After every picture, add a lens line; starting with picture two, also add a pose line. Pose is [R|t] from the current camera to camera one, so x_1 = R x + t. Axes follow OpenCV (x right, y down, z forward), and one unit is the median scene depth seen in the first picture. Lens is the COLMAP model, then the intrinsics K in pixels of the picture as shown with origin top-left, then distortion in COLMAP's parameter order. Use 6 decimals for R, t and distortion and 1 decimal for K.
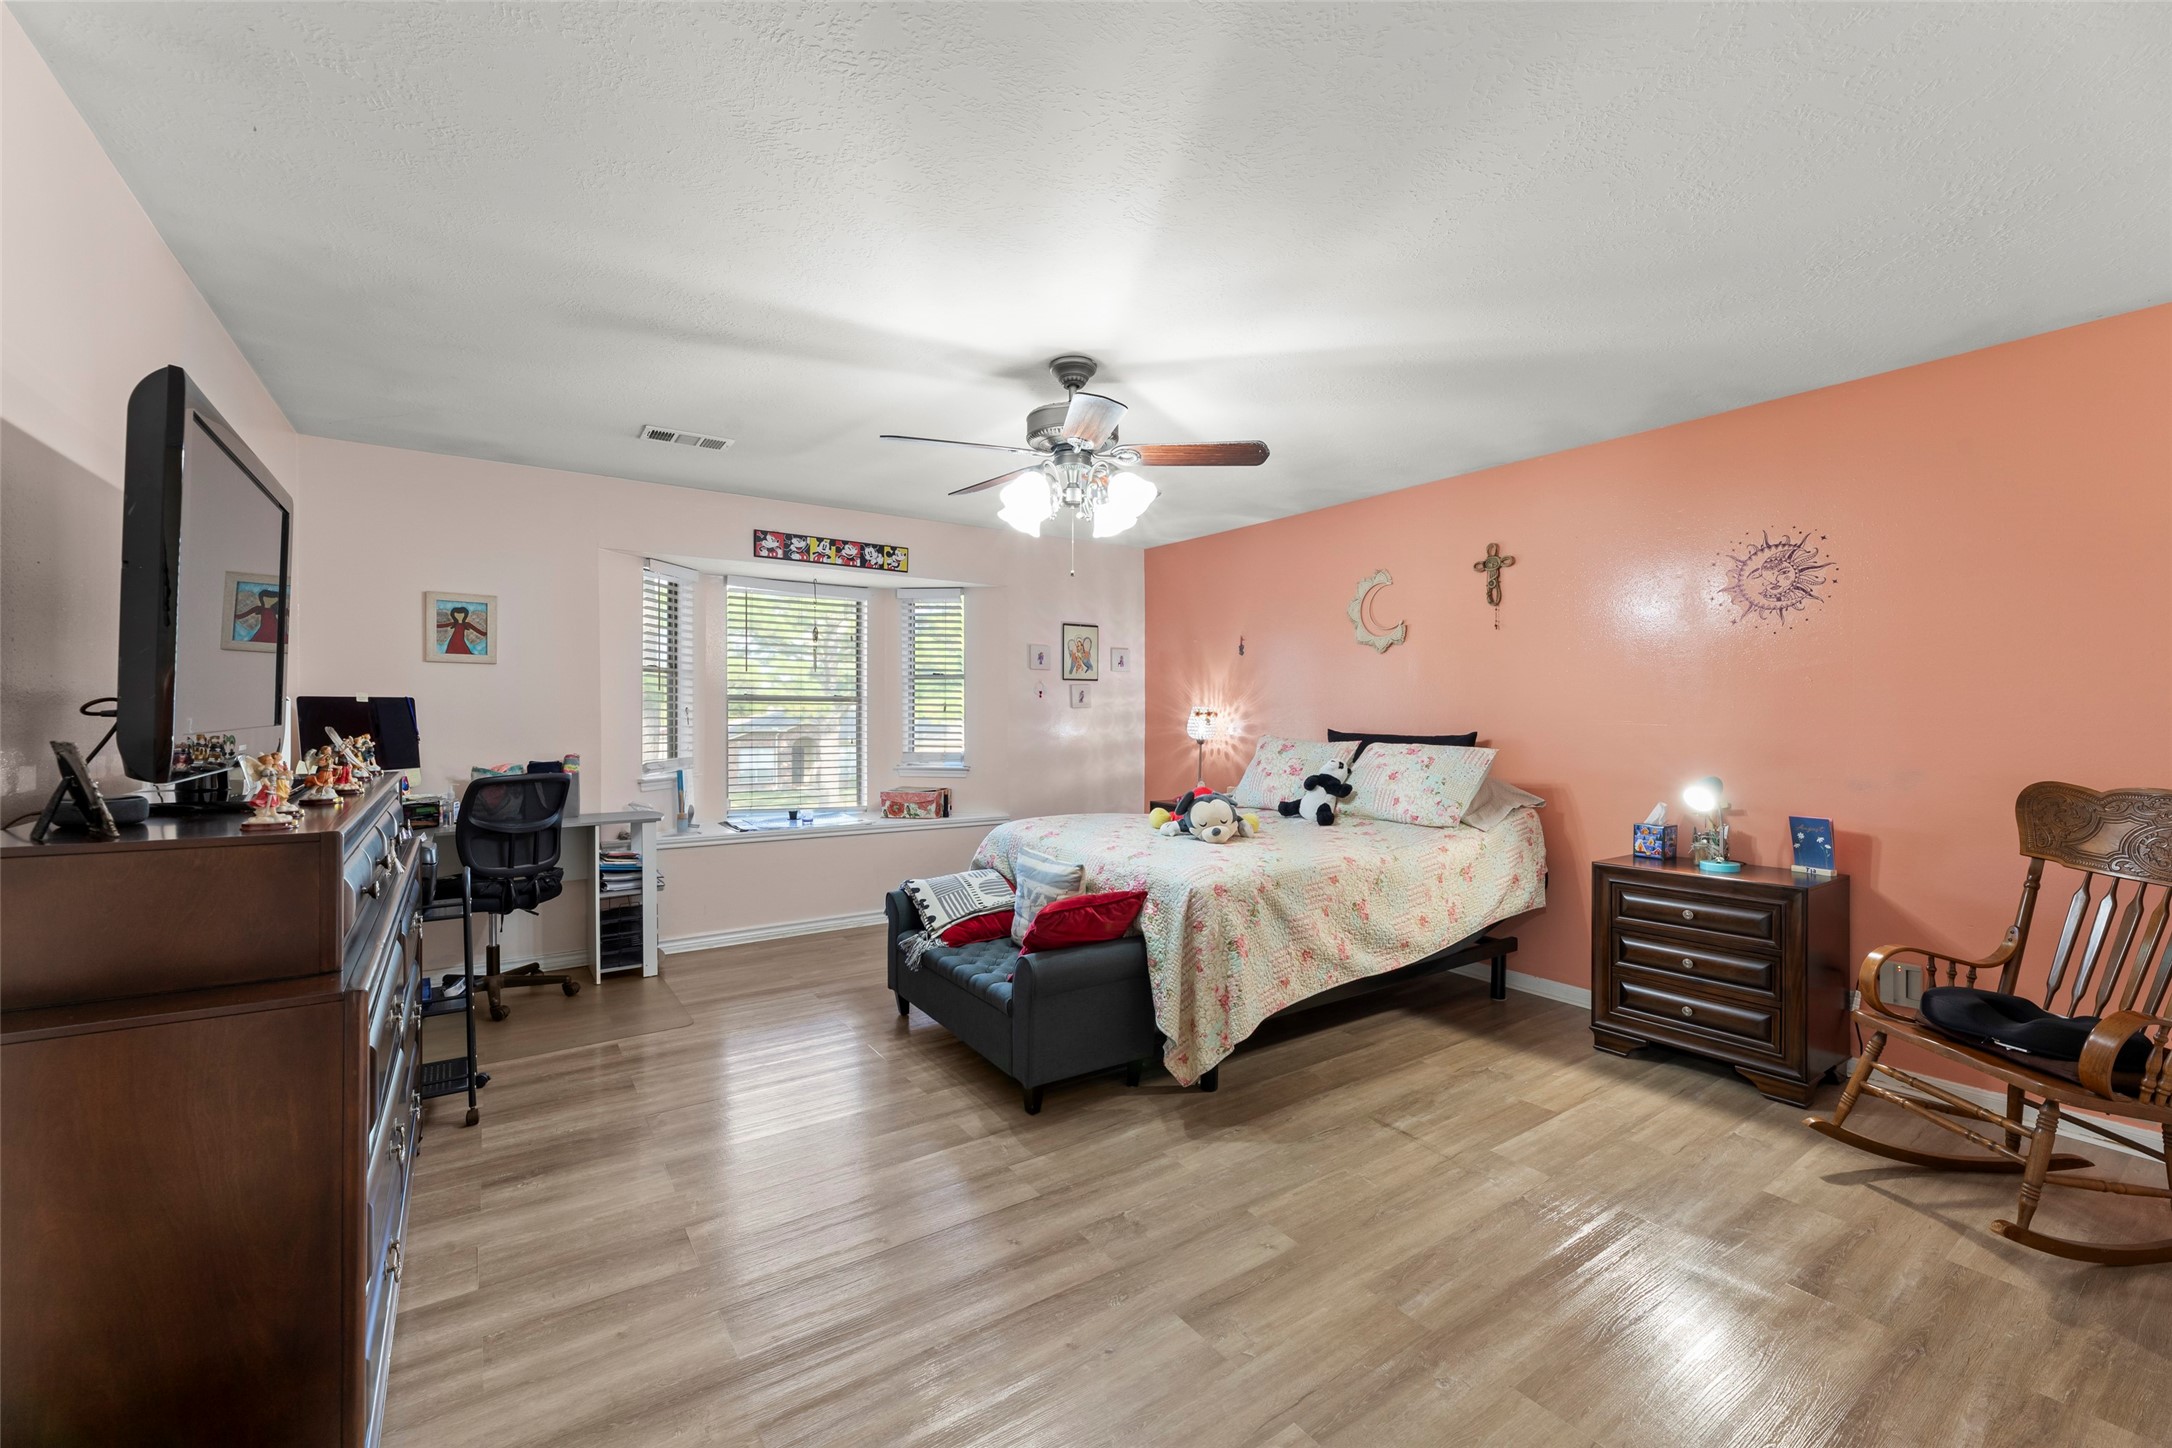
lens RADIAL K [[878.1, 0, 1085.9], [0, 878.1, 716.2], [0, 0, 1]] dist [0.003754, 0.001038]
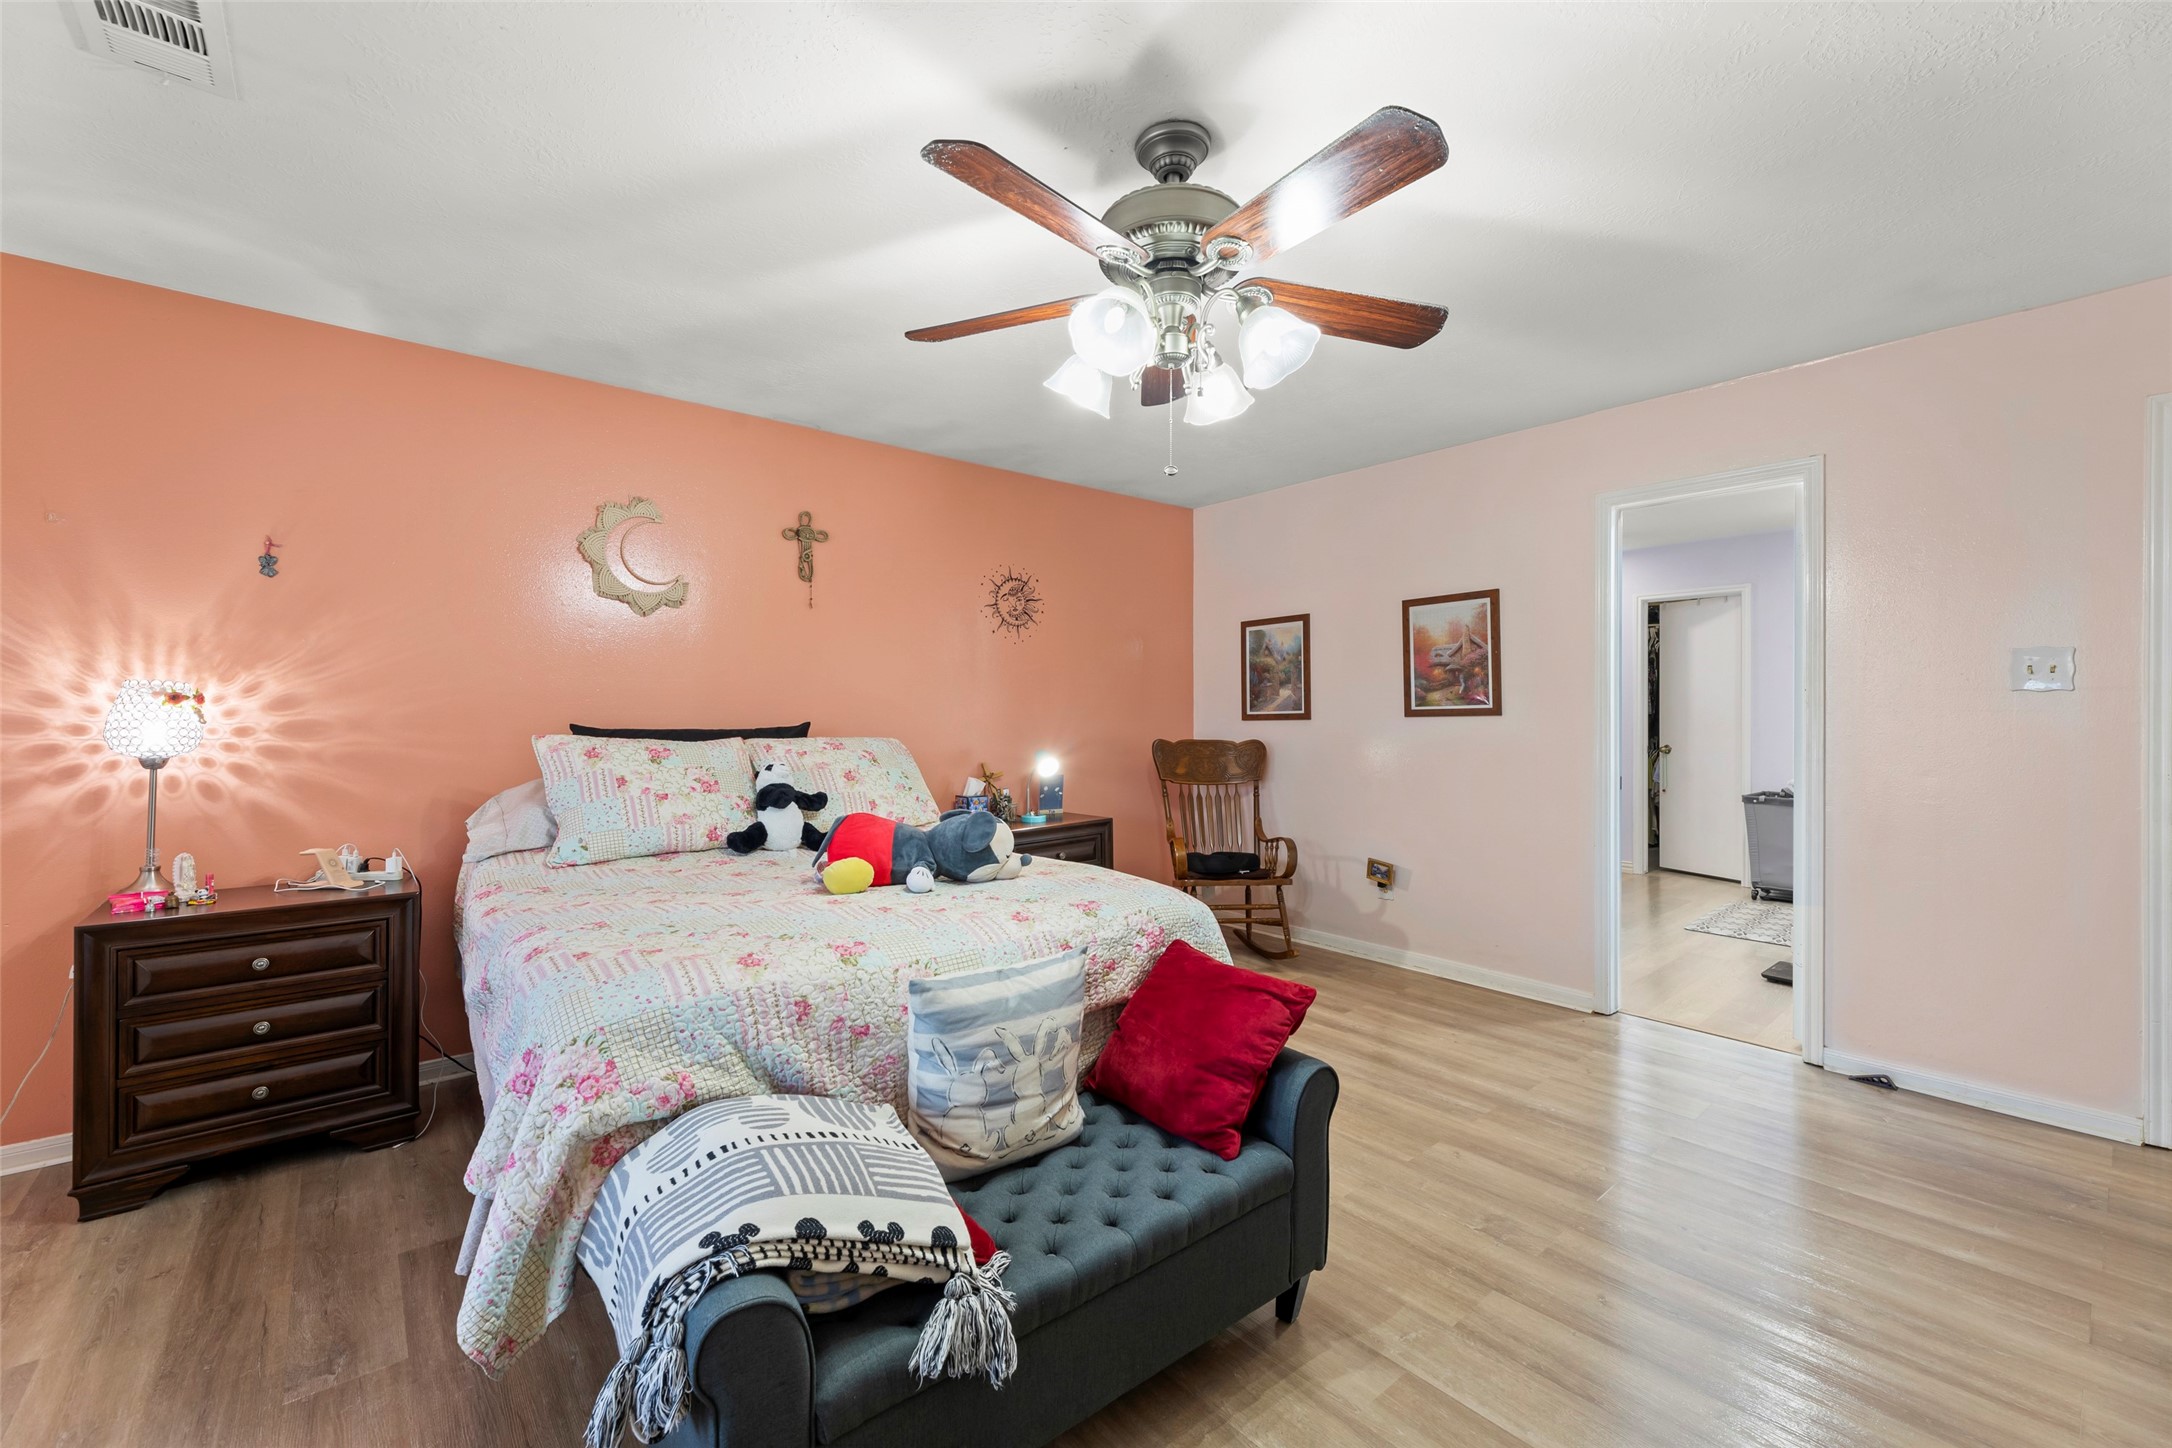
lens RADIAL K [[878.1, 0, 1075.2], [0, 878.1, 711.8], [0, 0, 1]] dist [0.003754, 0.001038]
pose [[-0.086747, -0.006727, 0.996208, -0.463281], [0.000062, 0.999977, 0.006758, 0.001653], [-0.996230, 0.000648, -0.086745, 0.815069]]
